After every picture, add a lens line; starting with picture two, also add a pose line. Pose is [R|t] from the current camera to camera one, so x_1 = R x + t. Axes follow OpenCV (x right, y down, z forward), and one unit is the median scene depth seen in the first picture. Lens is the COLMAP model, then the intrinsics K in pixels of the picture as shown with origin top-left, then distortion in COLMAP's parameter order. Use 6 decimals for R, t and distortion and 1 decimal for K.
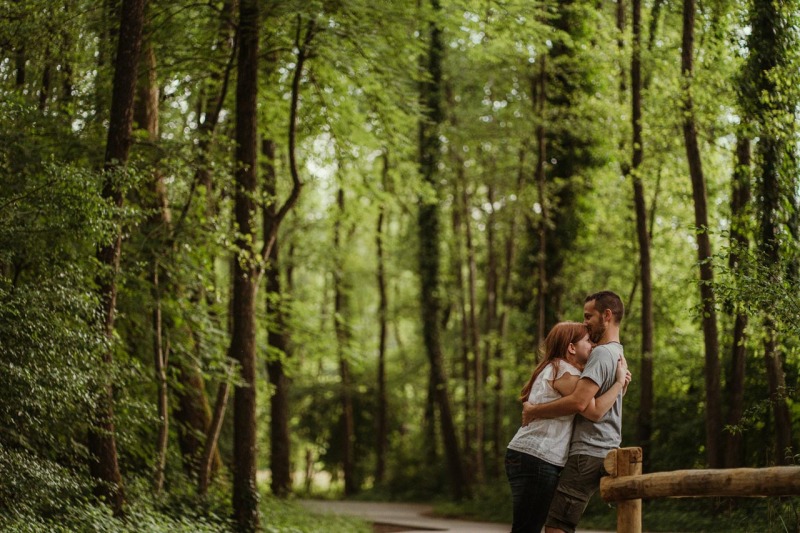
lens RADIAL K [[1827.3, 0, 398.7], [0, 1827.3, 232.5], [0, 0, 1]] dist [0.227279, -3.462291]
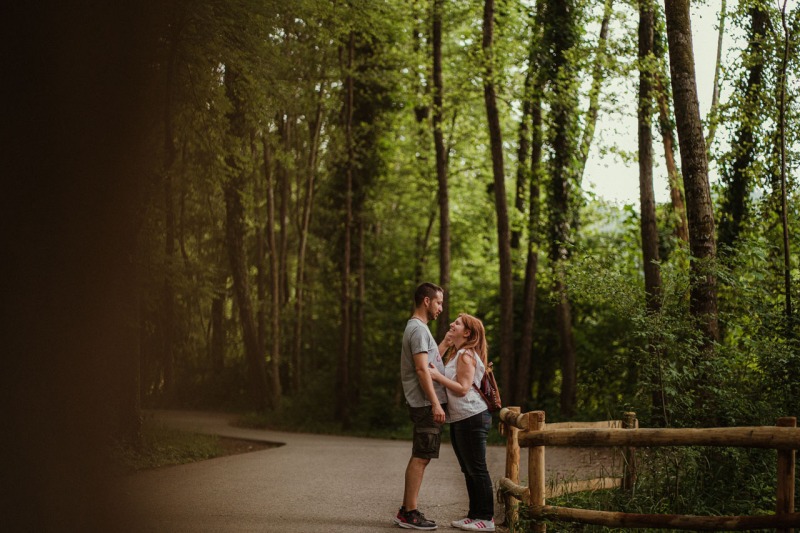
lens RADIAL K [[1827.3, 0, 398.7], [0, 1827.3, 232.5], [0, 0, 1]] dist [0.227279, -3.462291]
pose [[0.990772, 0.007159, 0.135353, -0.043380], [-0.014622, 0.998422, 0.054224, -0.024743], [-0.134751, -0.055702, 0.989313, -0.105347]]
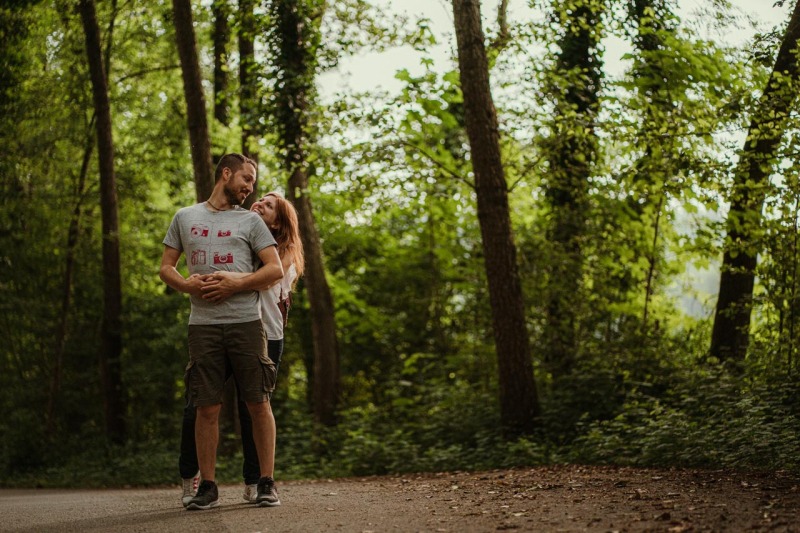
lens RADIAL K [[1757.9, 0, 400.0], [0, 1757.9, 266.5], [0, 0, 1]] dist [0.051114, -0.468506]
pose [[0.952068, -0.052038, 0.301428, 0.032753], [0.036747, 0.997744, 0.056181, 0.040744], [-0.303671, -0.042412, 0.951832, 0.291042]]
